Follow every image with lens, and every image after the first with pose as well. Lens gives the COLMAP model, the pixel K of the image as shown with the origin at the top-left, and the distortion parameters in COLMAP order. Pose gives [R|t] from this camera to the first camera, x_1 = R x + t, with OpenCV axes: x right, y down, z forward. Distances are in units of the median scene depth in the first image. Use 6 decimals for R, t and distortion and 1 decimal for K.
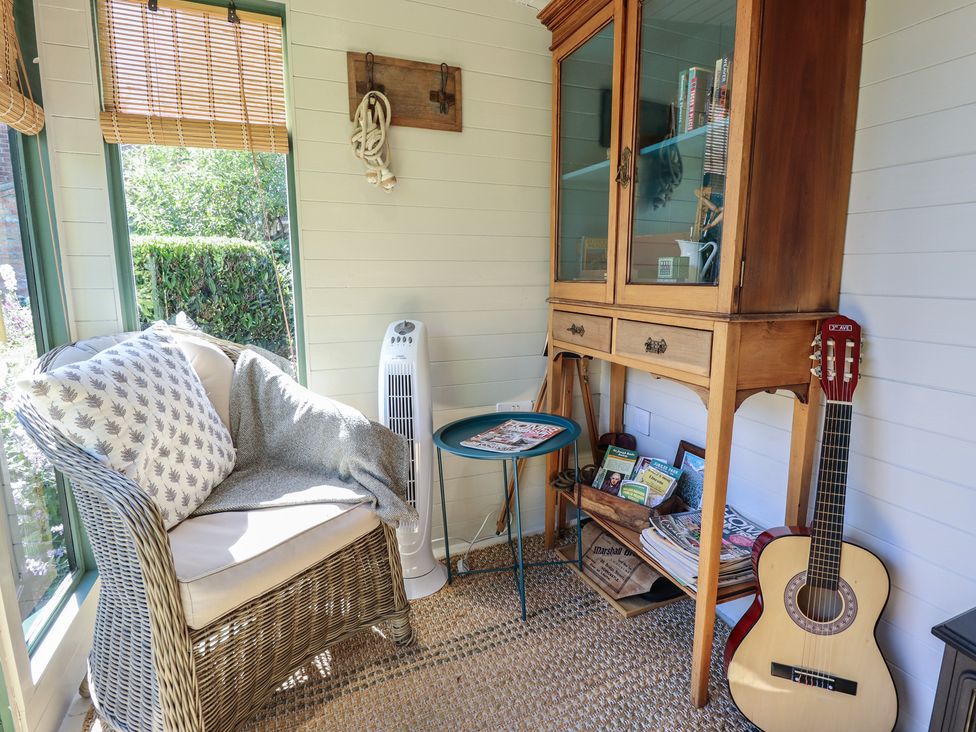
lens RADIAL K [[513.4, 0, 502.7], [0, 513.4, 361.4], [0, 0, 1]] dist [-0.002156, -0.009526]
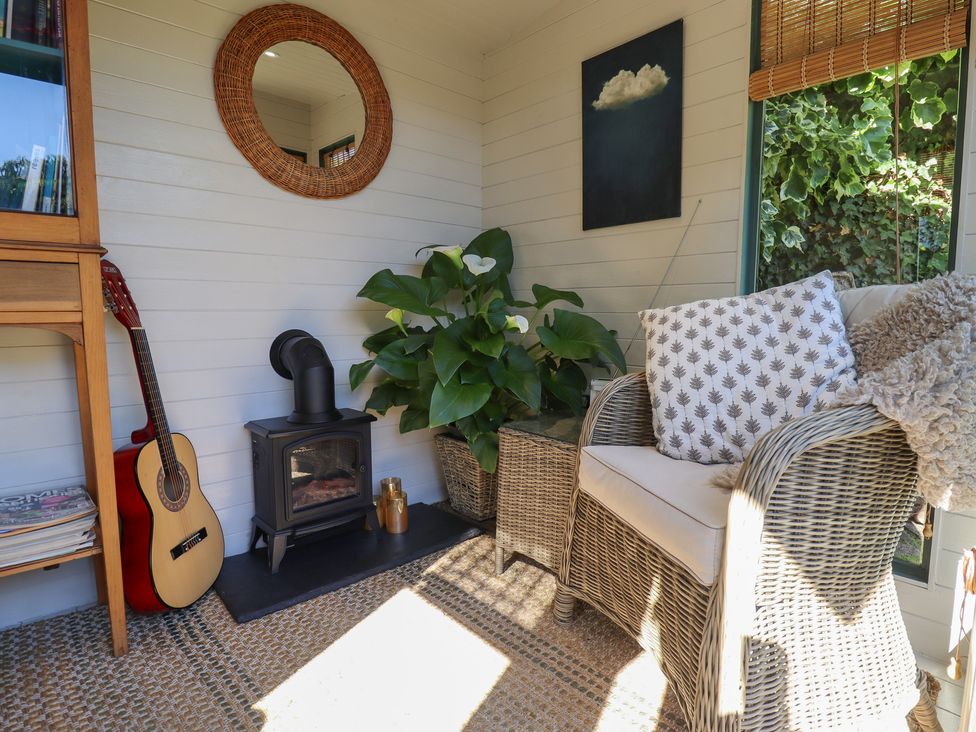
lens RADIAL K [[522.7, 0, 503.0], [0, 522.7, 360.8], [0, 0, 1]] dist [0.001835, -0.021027]
pose [[-0.344271, -0.099345, 0.933600, -0.577314], [0.150534, 0.975681, 0.159333, 0.061967], [-0.926724, 0.195392, -0.320944, 0.420860]]
